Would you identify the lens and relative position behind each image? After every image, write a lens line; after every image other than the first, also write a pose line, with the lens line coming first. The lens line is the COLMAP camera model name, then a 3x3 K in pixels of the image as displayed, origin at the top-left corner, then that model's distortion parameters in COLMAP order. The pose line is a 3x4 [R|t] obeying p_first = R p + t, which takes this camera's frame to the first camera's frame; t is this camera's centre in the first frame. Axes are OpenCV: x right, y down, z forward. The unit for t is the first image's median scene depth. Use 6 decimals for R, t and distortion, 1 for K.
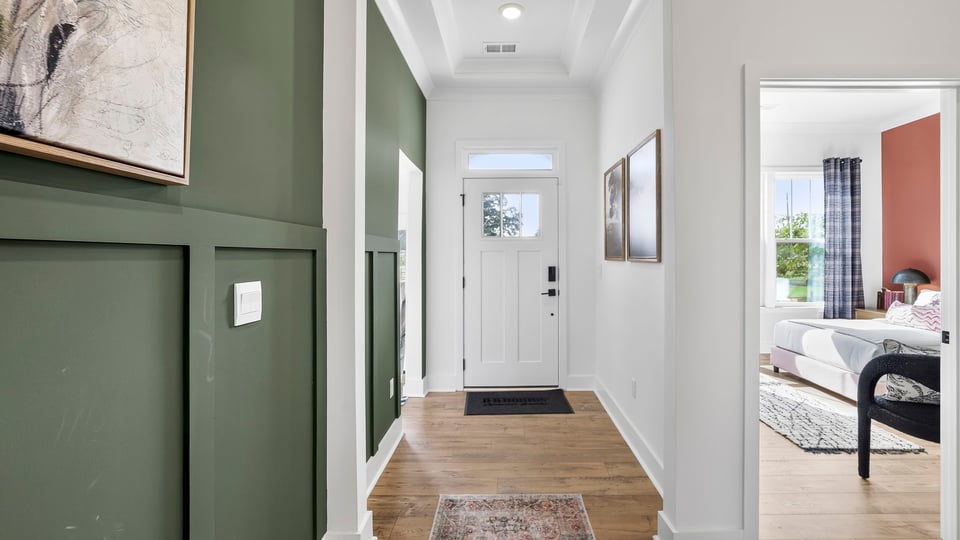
lens RADIAL K [[421.9, 0, 473.7], [0, 421.9, 255.3], [0, 0, 1]] dist [-0.031896, 0.007897]
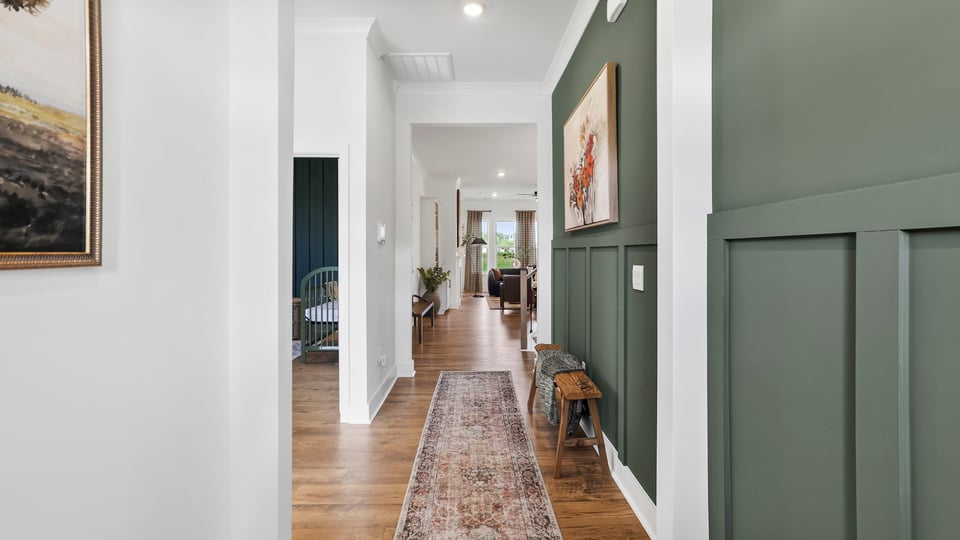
lens RADIAL K [[421.9, 0, 473.7], [0, 421.9, 255.3], [0, 0, 1]] dist [-0.031896, 0.007897]
pose [[-0.997283, 0.013891, -0.072340, 0.168087], [0.013906, 0.999903, 0.000293, 0.012930], [0.072337, -0.000714, -0.997380, 2.194354]]
